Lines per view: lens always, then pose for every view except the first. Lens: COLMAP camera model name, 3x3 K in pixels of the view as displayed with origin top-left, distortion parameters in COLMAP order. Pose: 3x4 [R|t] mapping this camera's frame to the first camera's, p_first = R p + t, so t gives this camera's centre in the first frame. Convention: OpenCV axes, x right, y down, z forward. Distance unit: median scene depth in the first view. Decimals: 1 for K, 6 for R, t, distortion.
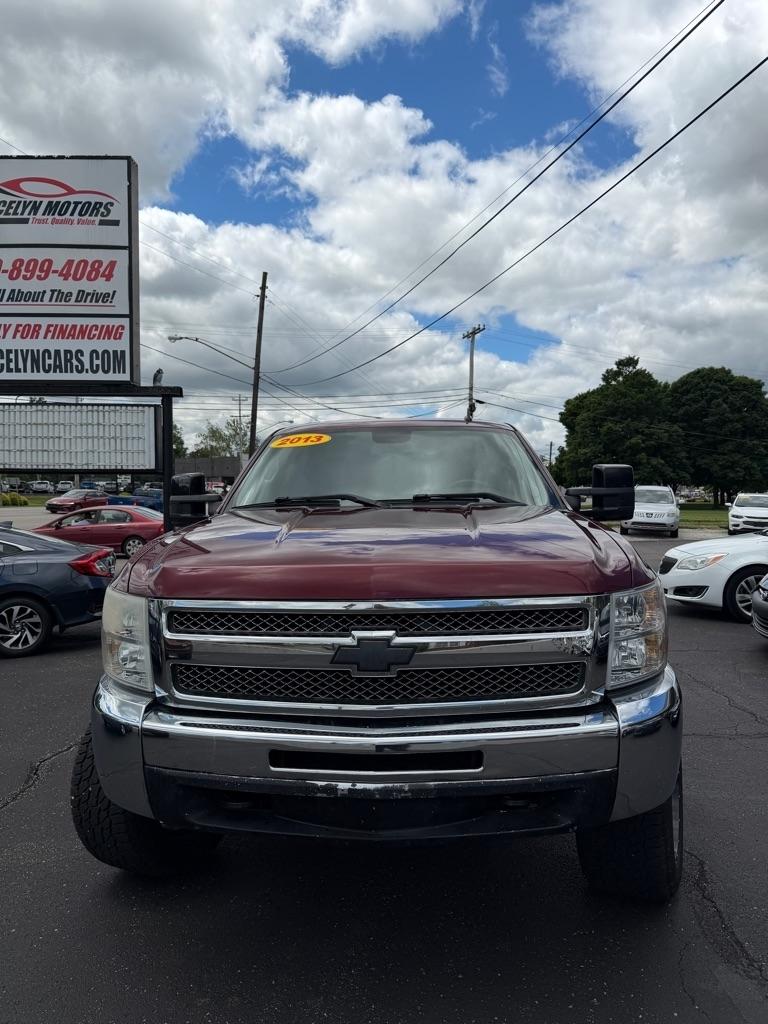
lens RADIAL K [[791.6, 0, 400.1], [0, 791.6, 513.2], [0, 0, 1]] dist [0.034955, 0.003325]
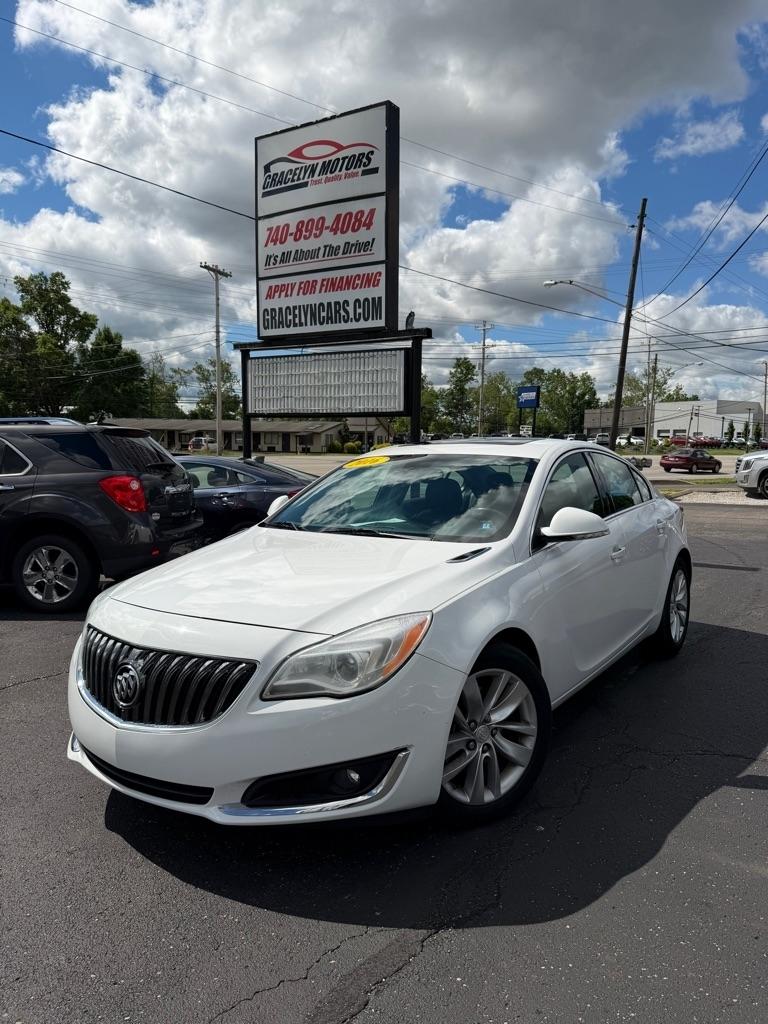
lens RADIAL K [[779.3, 0, 384.0], [0, 779.3, 512.0], [0, 0, 1]] dist [0.213506, -0.479847]
pose [[0.844714, 0.047756, -0.533083, 0.222964], [-0.017596, 0.997951, 0.061519, 0.013811], [0.534929, -0.042586, 0.843823, 0.115851]]
